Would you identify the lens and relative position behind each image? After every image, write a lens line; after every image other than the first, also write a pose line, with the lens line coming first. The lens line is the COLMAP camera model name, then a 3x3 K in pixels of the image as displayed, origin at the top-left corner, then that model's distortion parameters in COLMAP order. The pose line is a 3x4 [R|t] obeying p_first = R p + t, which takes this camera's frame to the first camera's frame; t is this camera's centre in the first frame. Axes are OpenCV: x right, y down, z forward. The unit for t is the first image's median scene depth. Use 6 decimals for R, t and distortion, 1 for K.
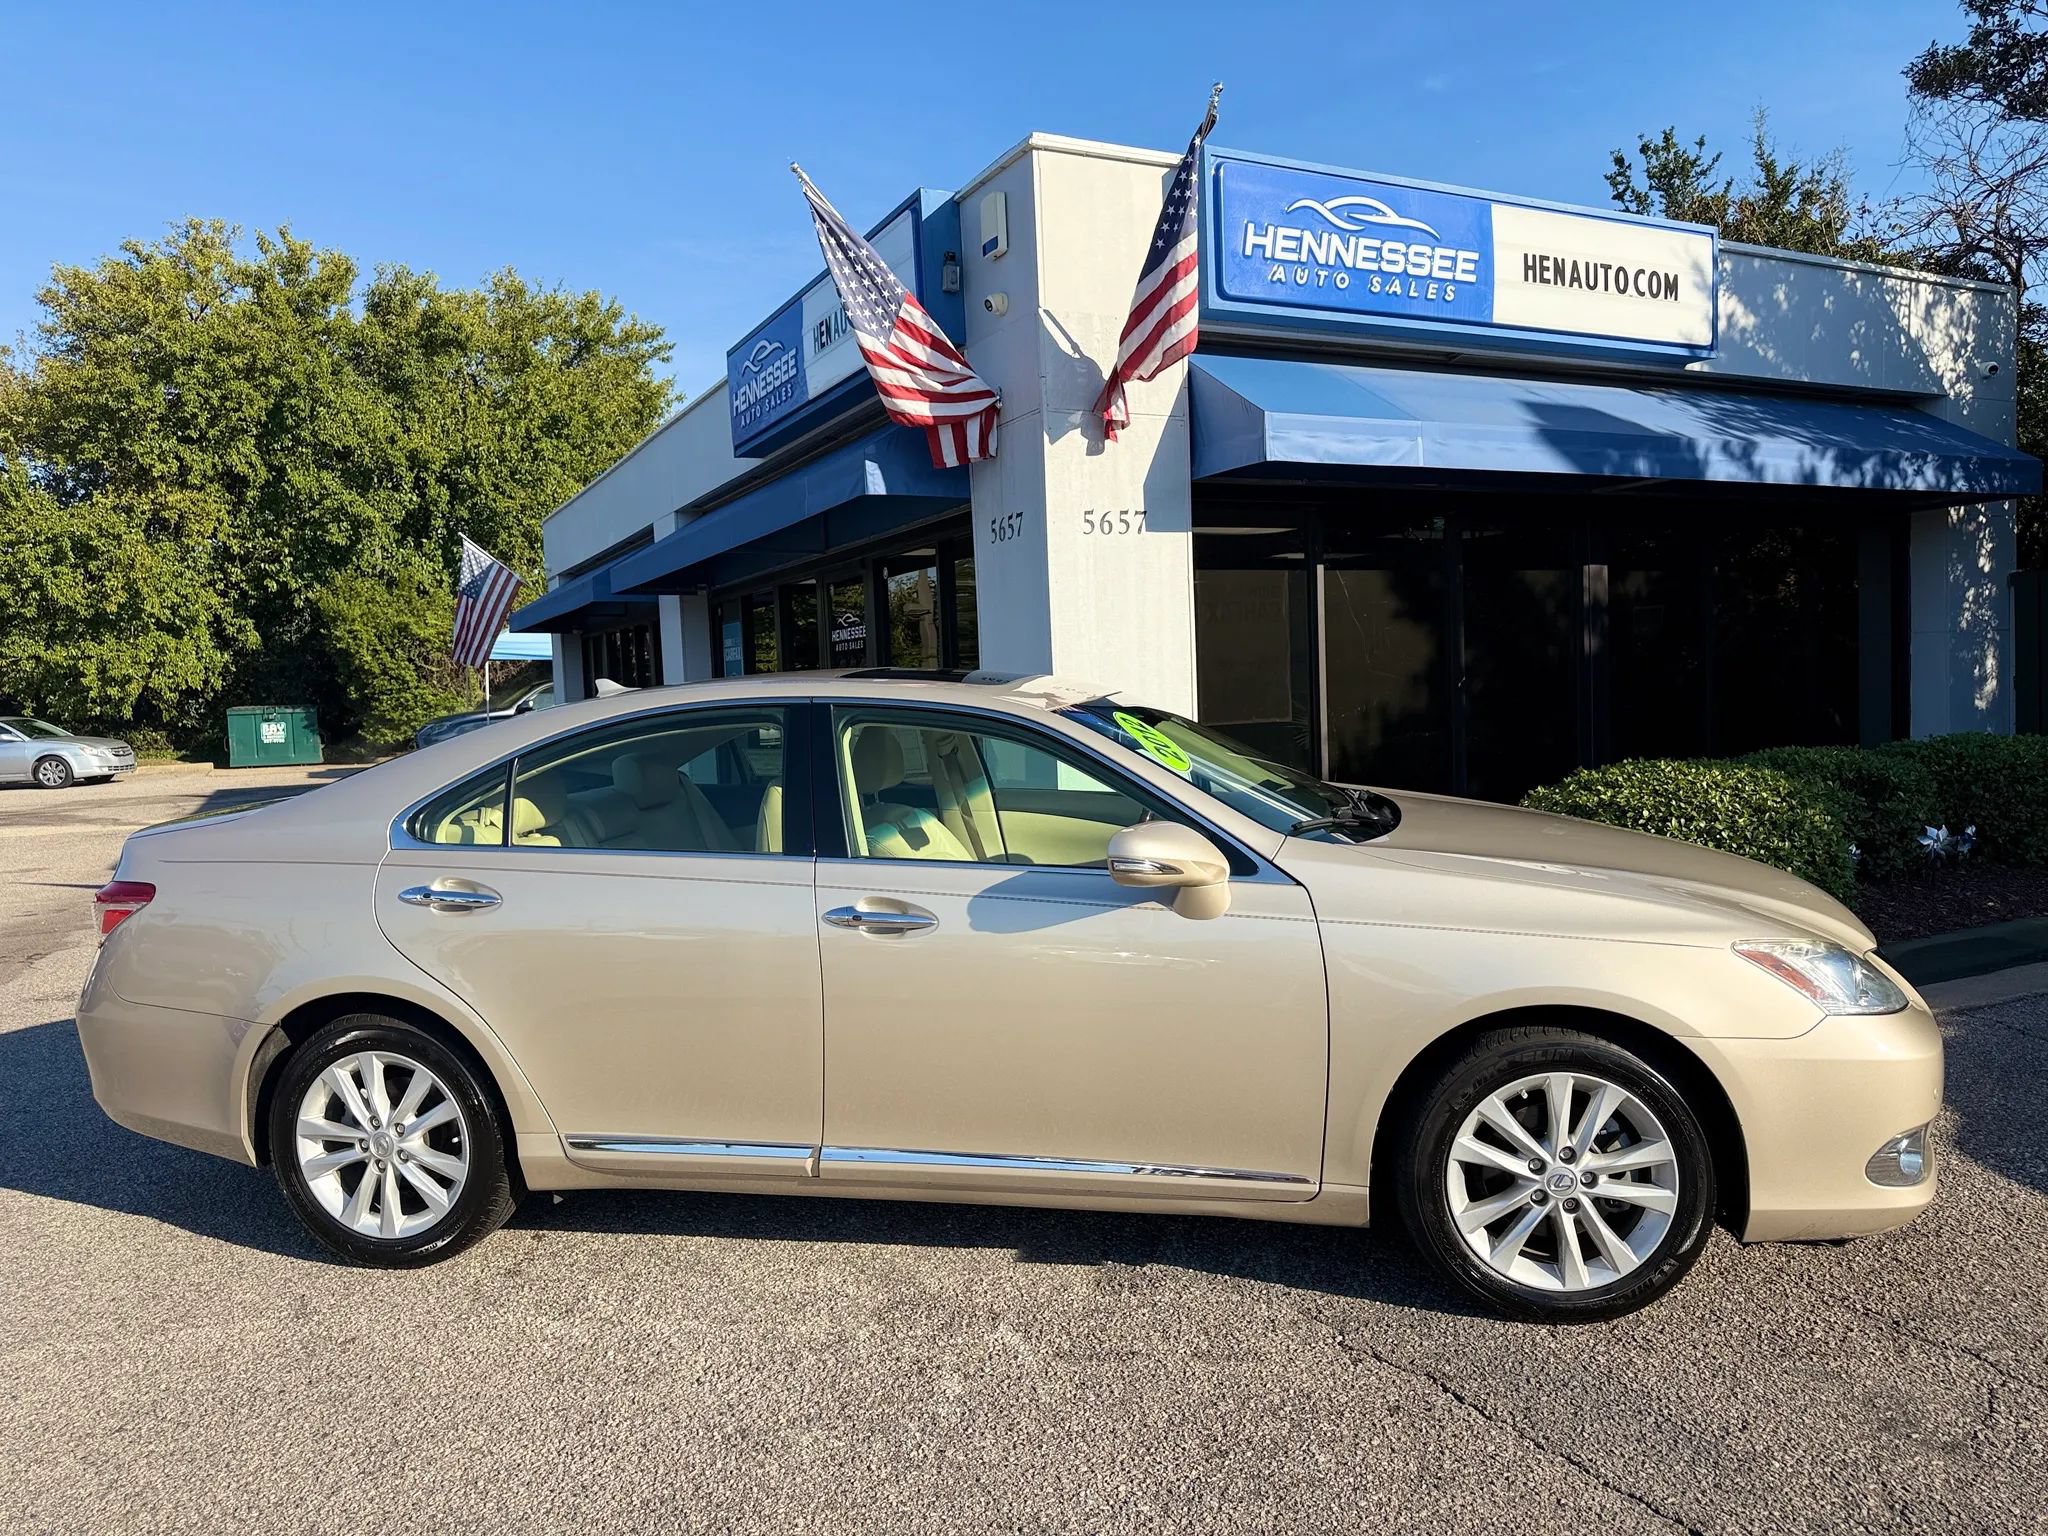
lens RADIAL K [[1445.5, 0, 1029.4], [0, 1445.5, 778.2], [0, 0, 1]] dist [0.028228, -0.026725]
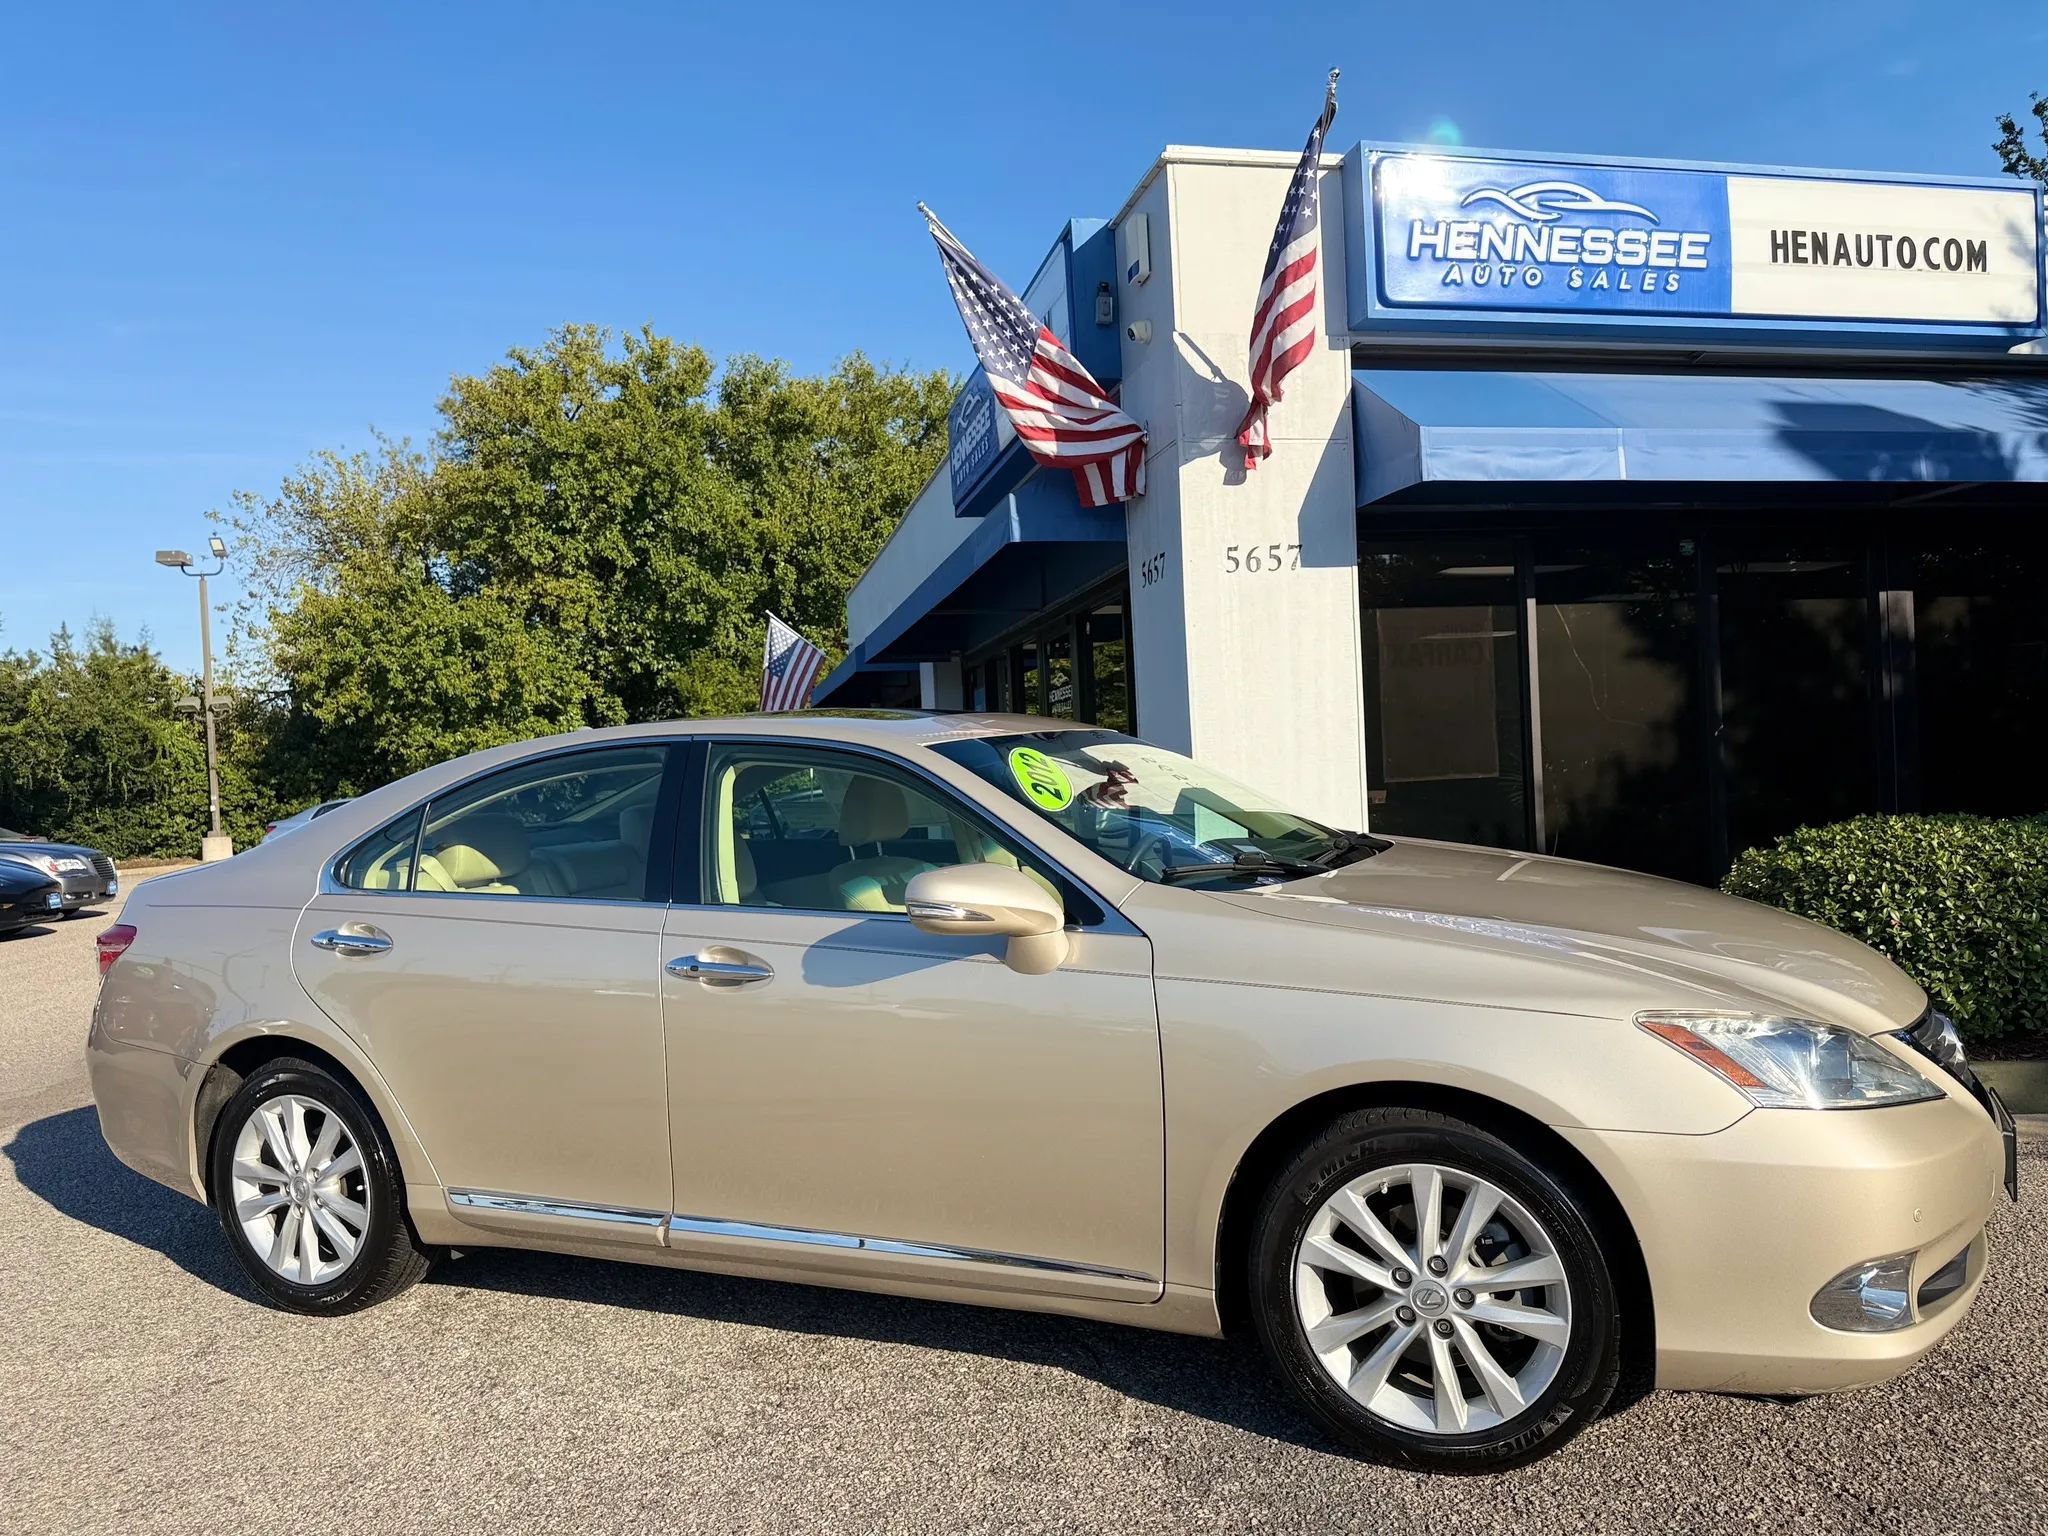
lens RADIAL K [[1512.8, 0, 1088.0], [0, 1512.8, 818.2], [0, 0, 1]] dist [0.039454, -0.046738]
pose [[0.975598, -0.003750, -0.219532, 0.154719], [-0.001995, 0.999661, -0.025945, 0.011452], [0.219555, 0.025750, 0.975260, 0.044365]]
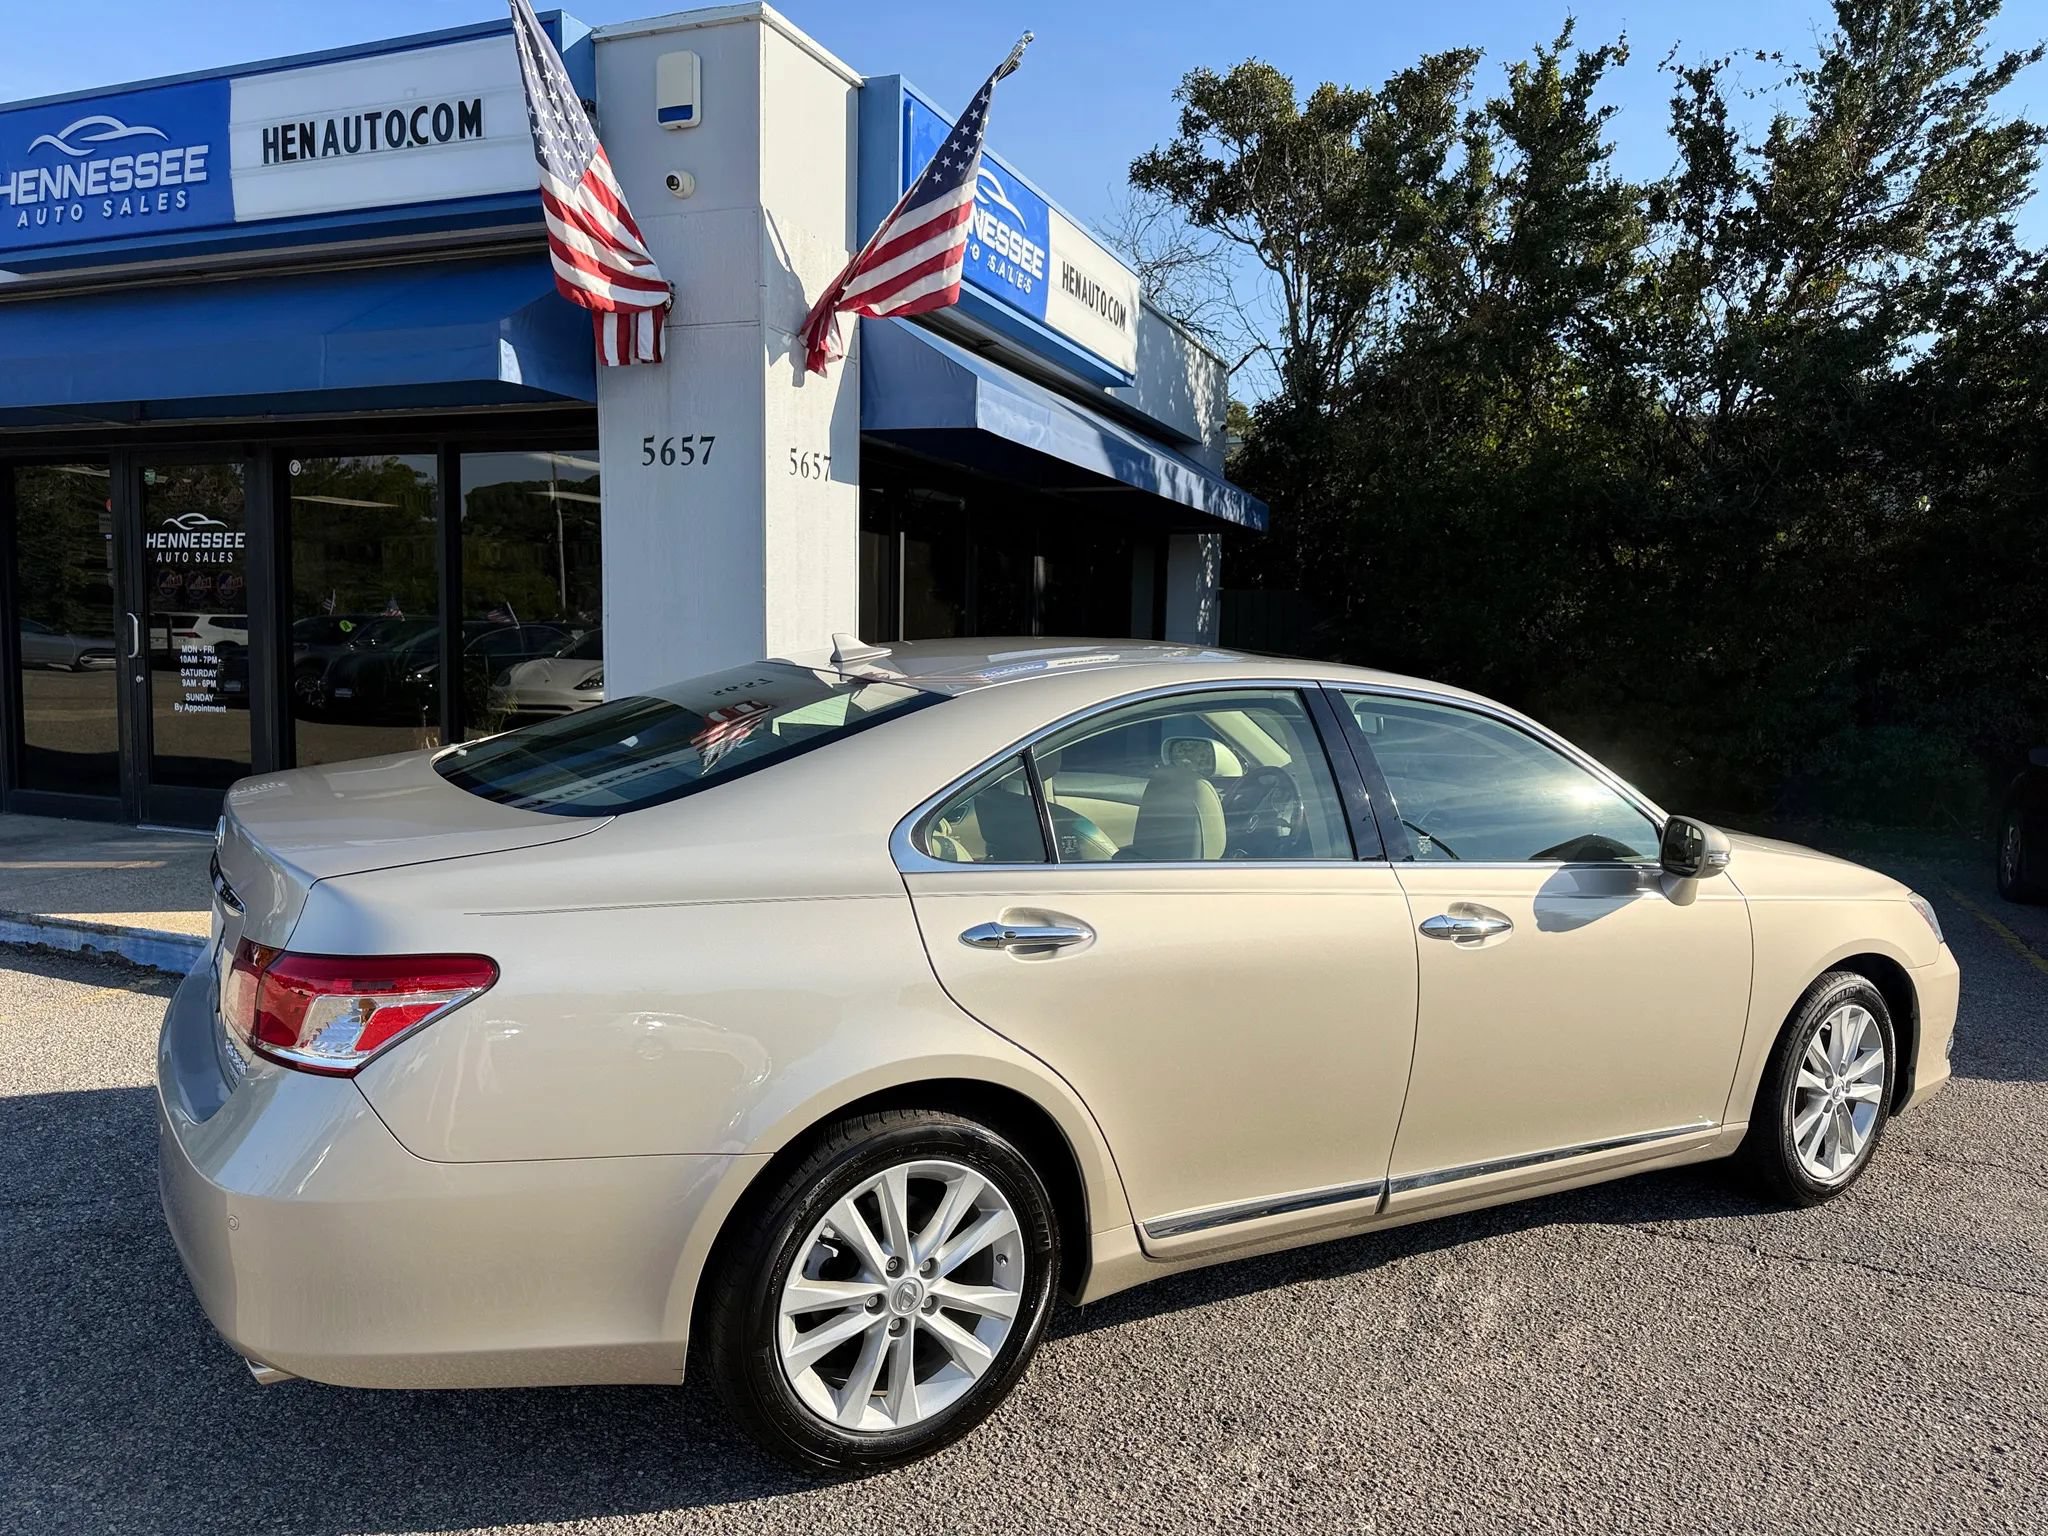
lens RADIAL K [[1445.5, 0, 1024.5], [0, 1445.5, 776.3], [0, 0, 1]] dist [0.028228, -0.026725]
pose [[0.749167, -0.004787, 0.662364, -0.425762], [-0.016544, 0.999527, 0.025937, -0.008329], [-0.662174, -0.030389, 0.748733, 0.220883]]
